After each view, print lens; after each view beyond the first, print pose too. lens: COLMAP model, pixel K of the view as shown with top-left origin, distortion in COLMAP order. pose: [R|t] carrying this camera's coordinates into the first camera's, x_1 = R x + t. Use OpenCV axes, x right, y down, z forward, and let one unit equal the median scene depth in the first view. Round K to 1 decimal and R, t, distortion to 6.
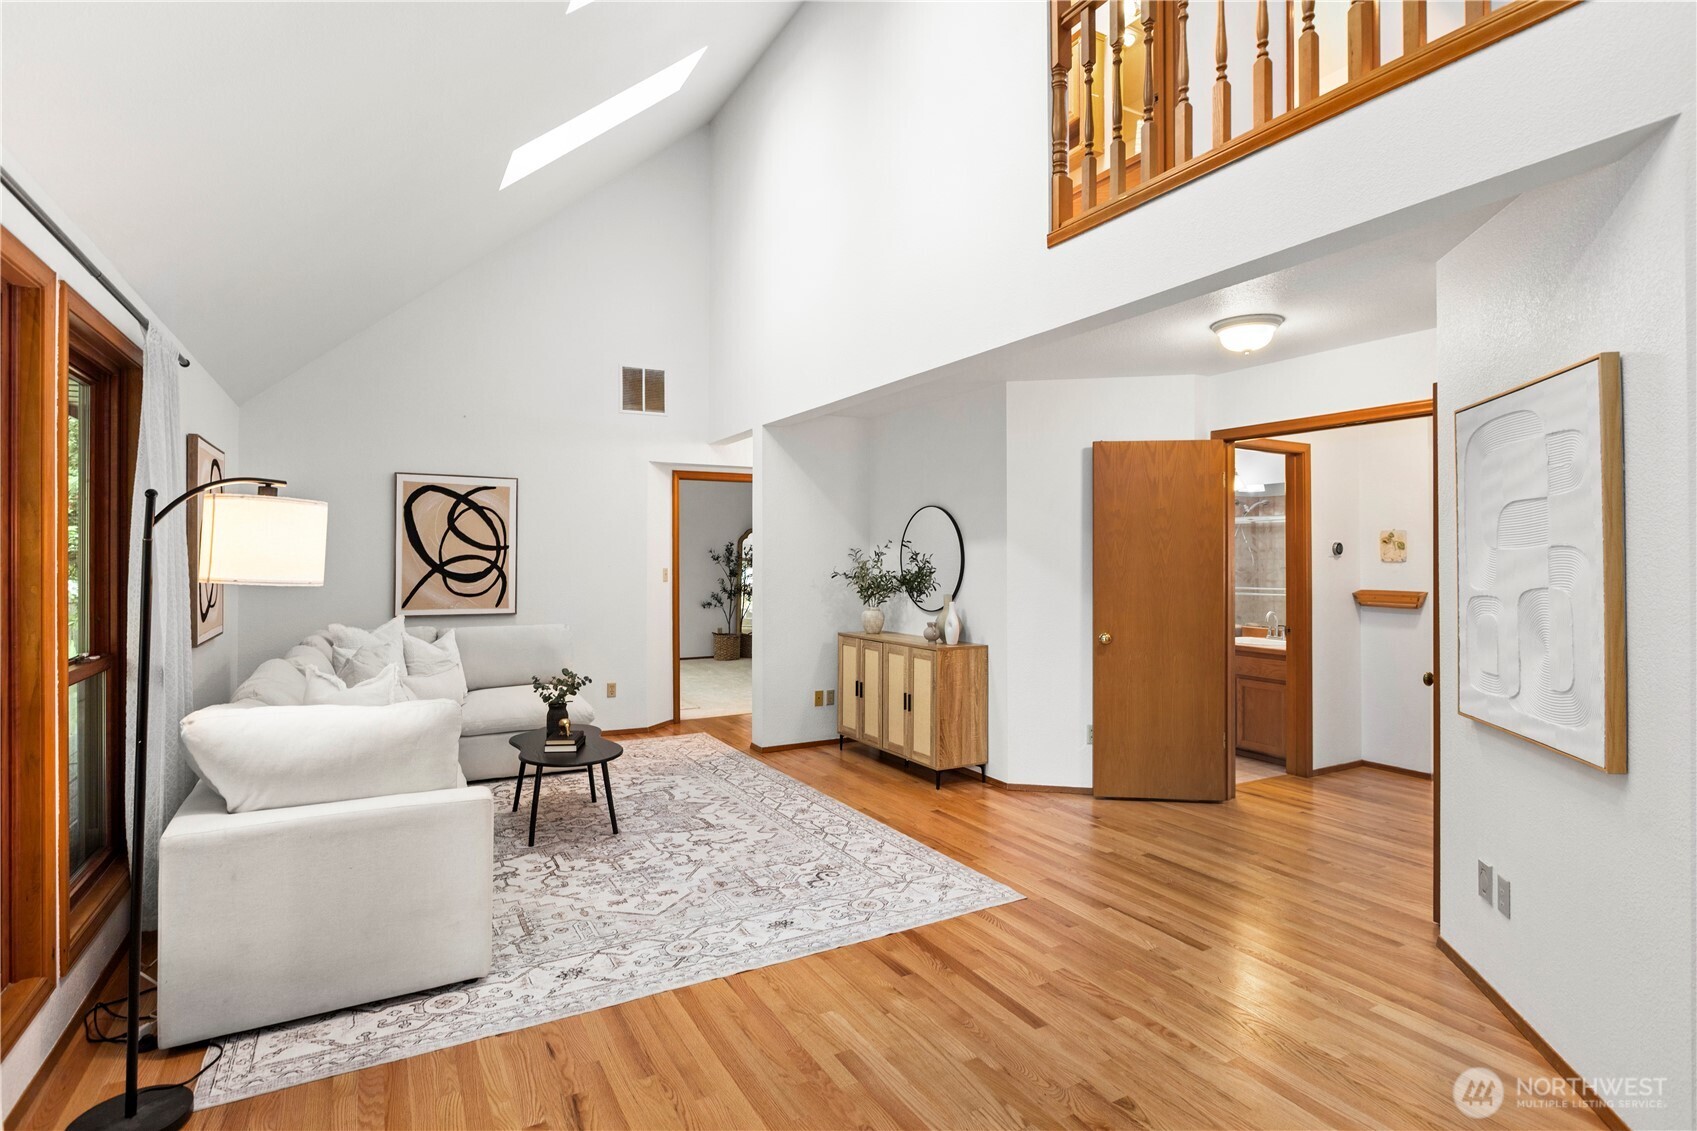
lens RADIAL K [[834.3, 0, 836.7], [0, 834.3, 553.7], [0, 0, 1]] dist [0.000350, 0.000535]
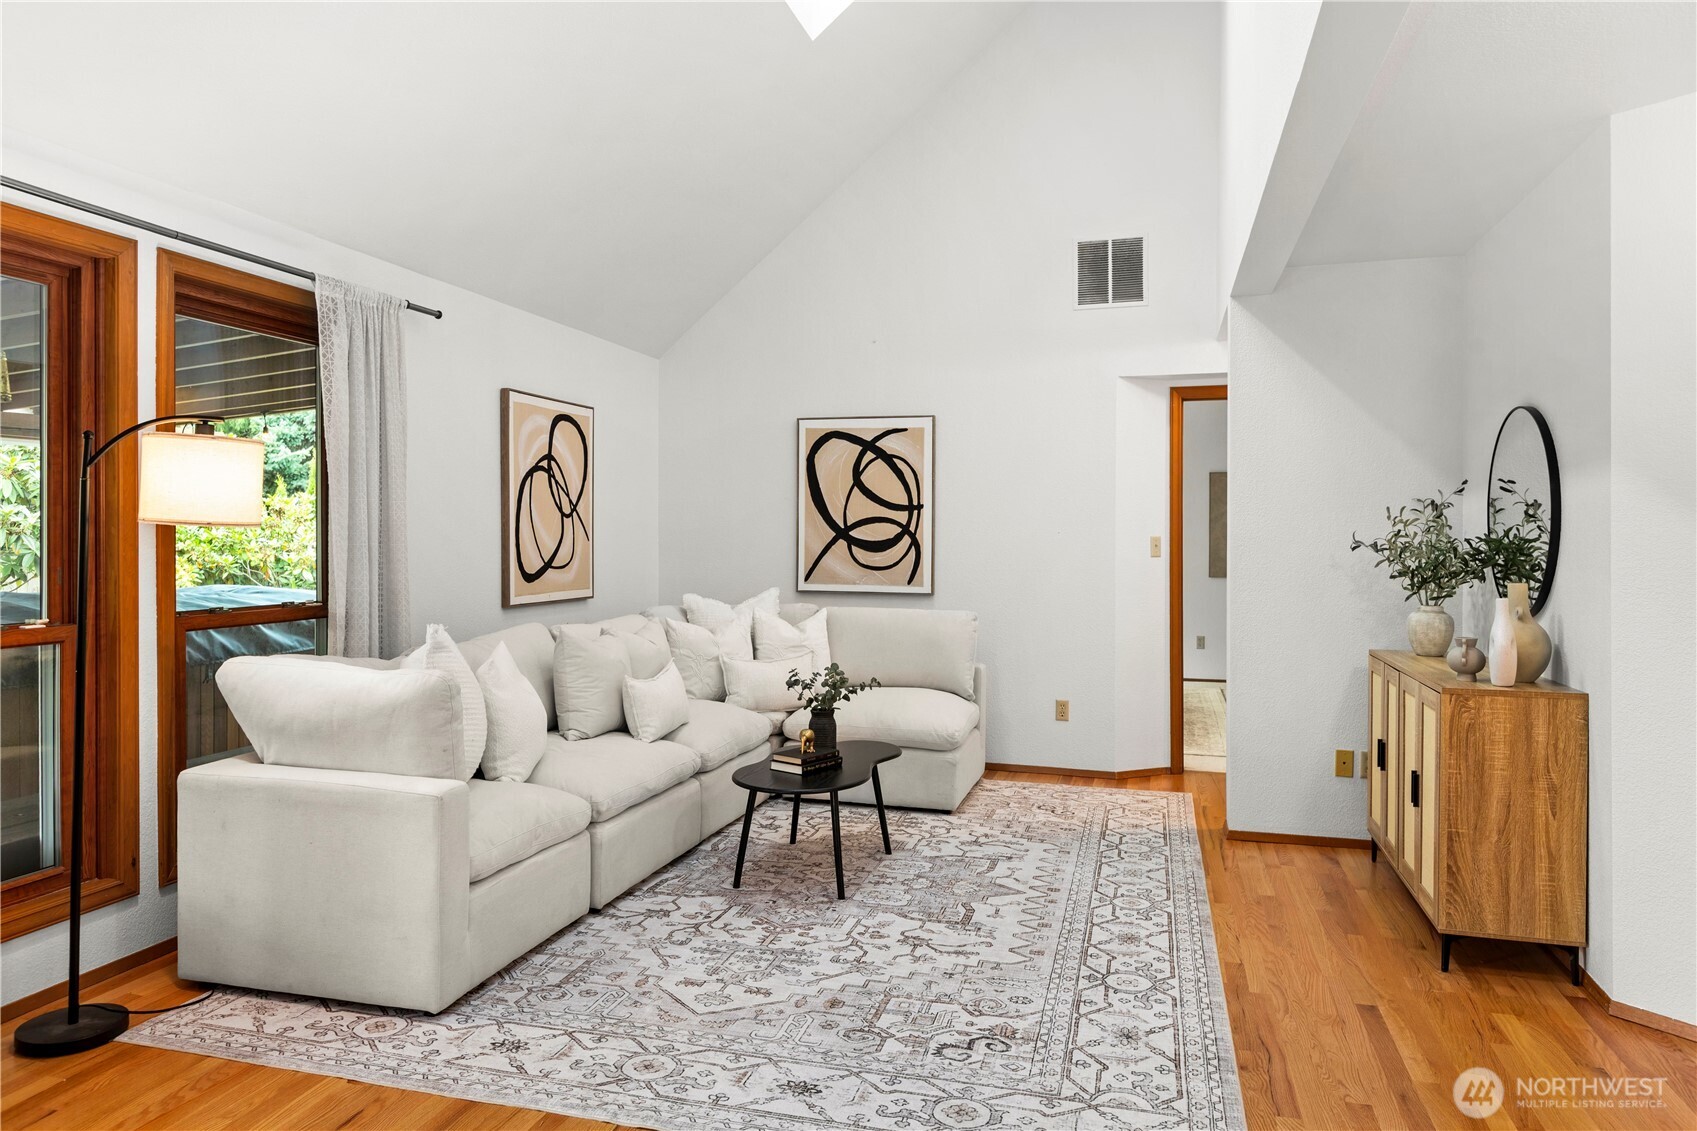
lens RADIAL K [[1116.7, 0, 836.6], [0, 1116.7, 543.6], [0, 0, 1]] dist [0.001244, -0.003218]
pose [[0.708288, 0.005821, -0.705900, 0.377152], [0.000320, 0.999963, 0.008566, 0.023853], [0.705924, -0.006293, 0.708260, 0.307621]]
